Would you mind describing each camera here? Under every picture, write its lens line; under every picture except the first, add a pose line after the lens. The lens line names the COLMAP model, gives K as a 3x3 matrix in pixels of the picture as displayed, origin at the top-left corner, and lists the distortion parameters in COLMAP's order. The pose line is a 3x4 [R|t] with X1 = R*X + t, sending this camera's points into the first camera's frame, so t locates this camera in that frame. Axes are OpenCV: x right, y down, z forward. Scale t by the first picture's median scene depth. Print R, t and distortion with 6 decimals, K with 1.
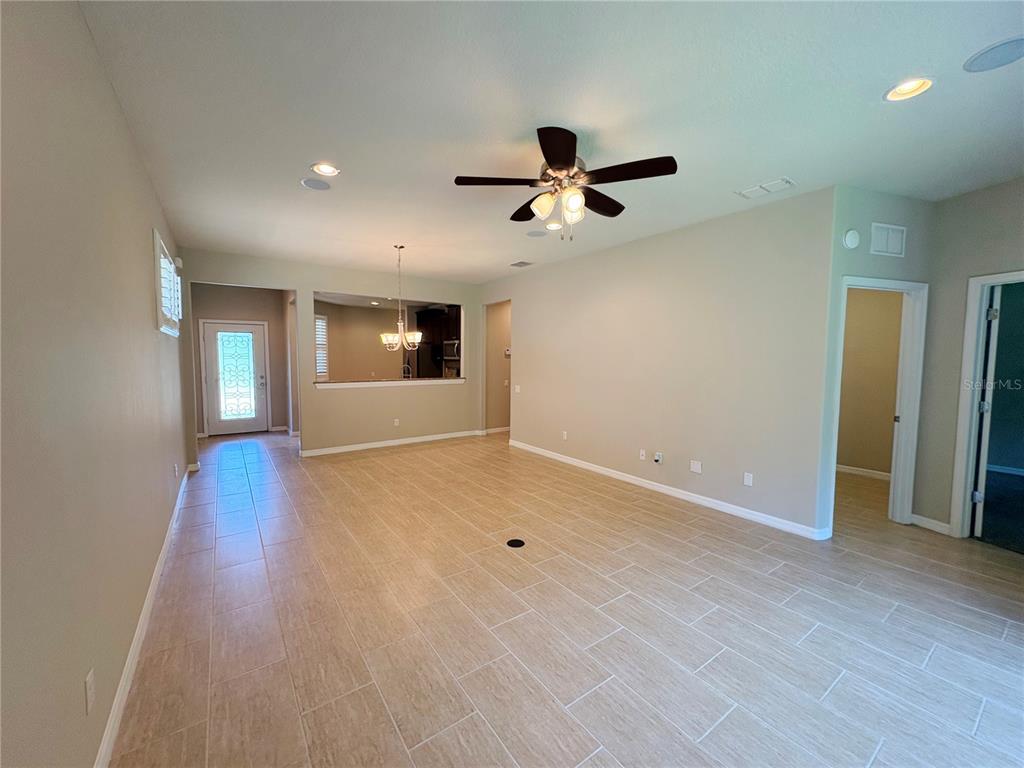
lens RADIAL K [[411.9, 0, 512.0], [0, 411.9, 384.0], [0, 0, 1]] dist [0.004424, -0.000348]
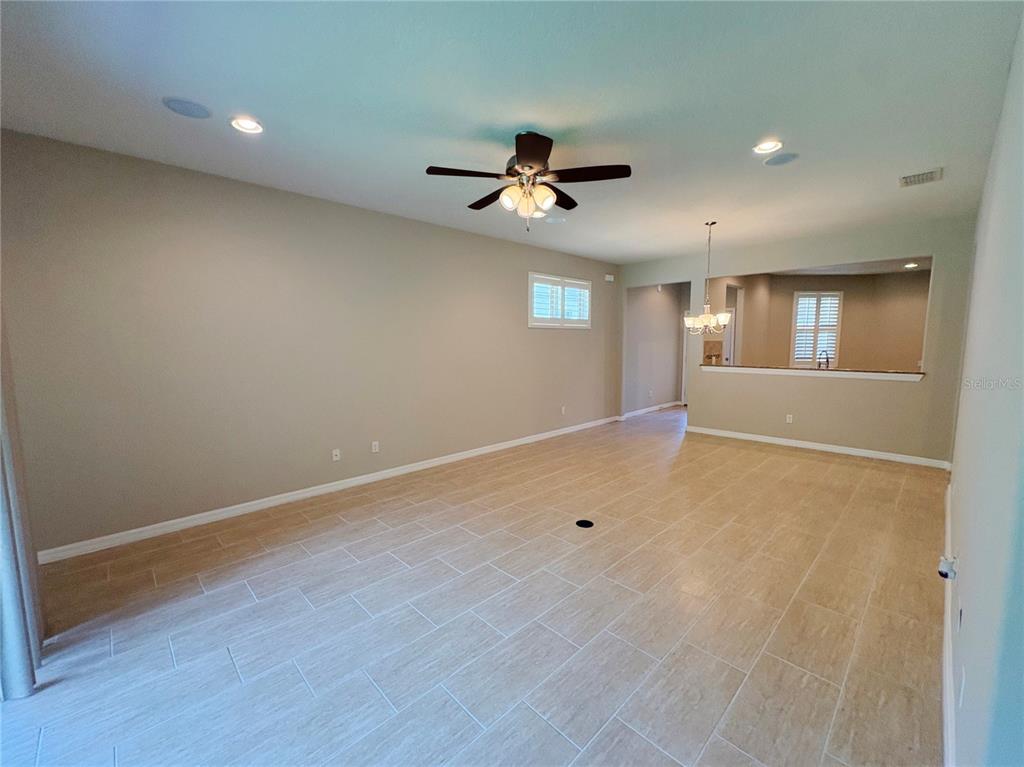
lens RADIAL K [[411.9, 0, 512.0], [0, 411.9, 383.5], [0, 0, 1]] dist [0.004424, -0.000348]
pose [[0.161216, 0.096693, -0.982171, 0.708414], [-0.057606, 0.994414, 0.088442, -0.032864], [0.985236, 0.042321, 0.165886, 0.465325]]
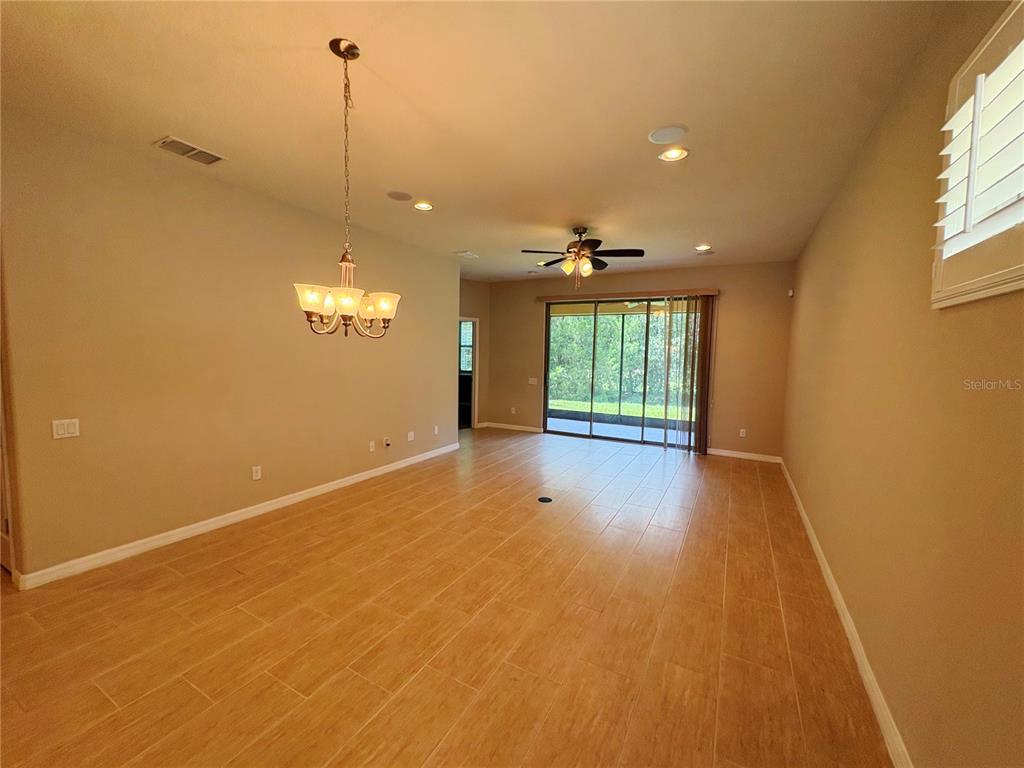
lens RADIAL K [[411.9, 0, 512.0], [0, 411.9, 384.0], [0, 0, 1]] dist [0.004424, -0.000348]
pose [[-0.445976, -0.079593, 0.891499, -0.780461], [0.037698, 0.993484, 0.107557, -0.082999], [-0.894251, 0.081576, -0.440070, 1.198831]]
